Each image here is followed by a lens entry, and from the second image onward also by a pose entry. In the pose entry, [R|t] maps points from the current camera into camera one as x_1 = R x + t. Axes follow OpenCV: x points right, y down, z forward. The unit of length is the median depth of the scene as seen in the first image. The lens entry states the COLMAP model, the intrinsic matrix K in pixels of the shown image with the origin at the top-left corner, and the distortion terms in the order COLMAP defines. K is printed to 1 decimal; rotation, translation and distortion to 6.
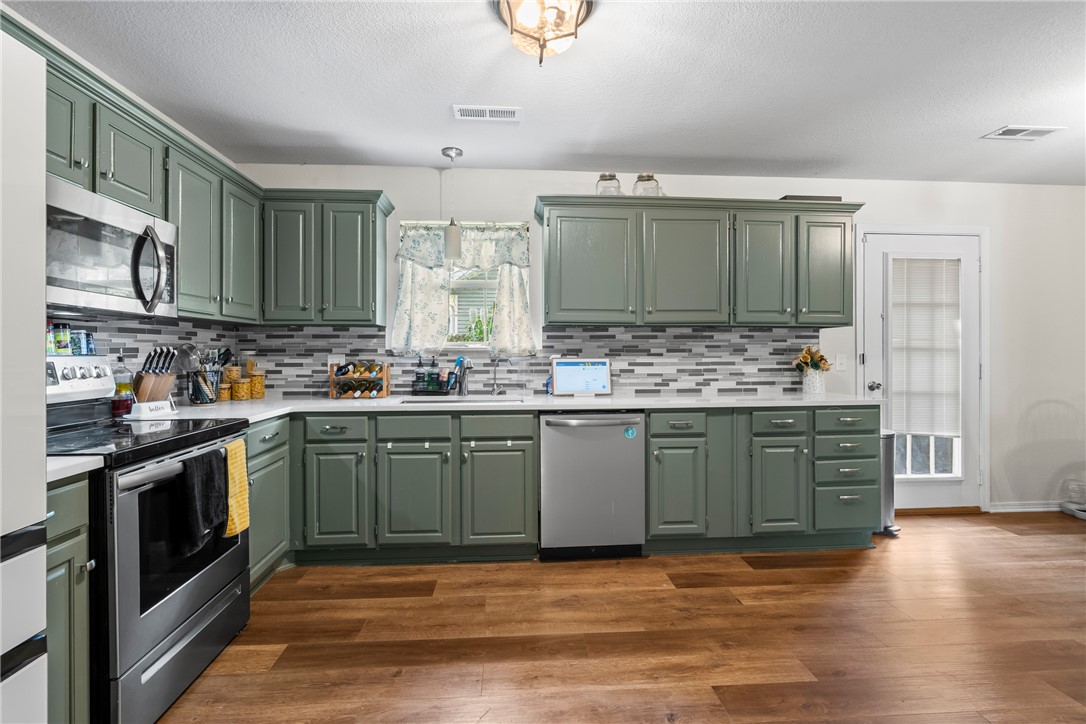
lens RADIAL K [[497.5, 0, 541.1], [0, 497.5, 357.0], [0, 0, 1]] dist [-0.004118, 0.000053]
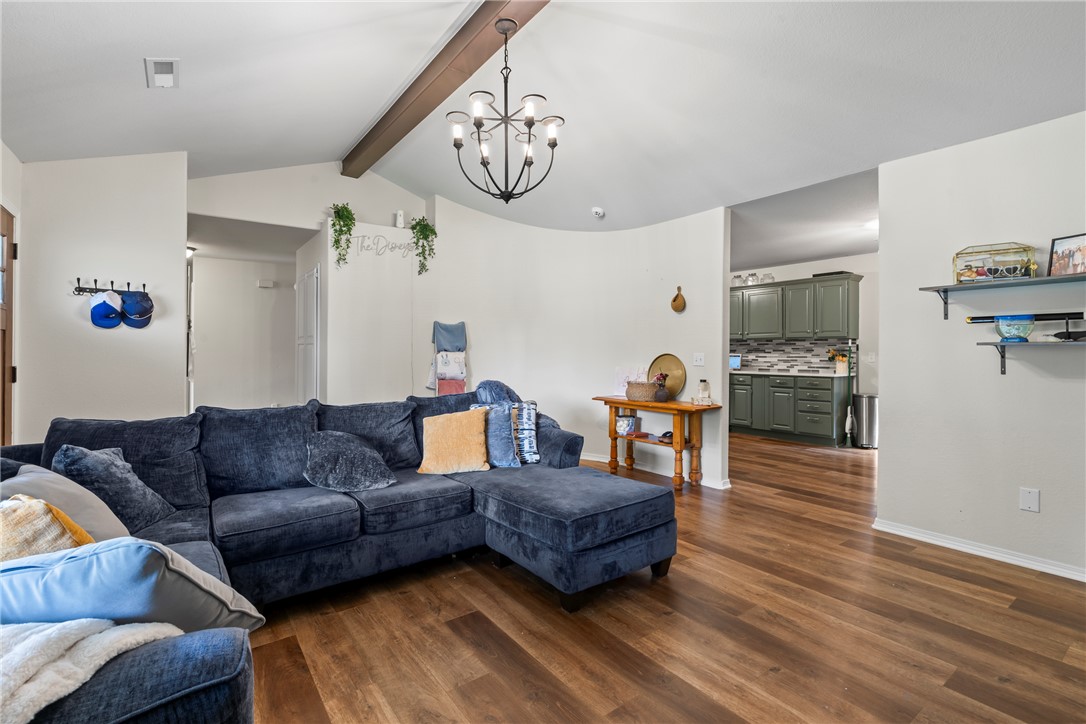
lens RADIAL K [[497.5, 0, 544.1], [0, 497.5, 357.9], [0, 0, 1]] dist [-0.004118, 0.000053]
pose [[0.537382, 0.015989, -0.843187, 1.528325], [-0.008904, 0.999872, 0.013286, -0.001196], [0.843292, 0.000368, 0.537456, -0.979526]]
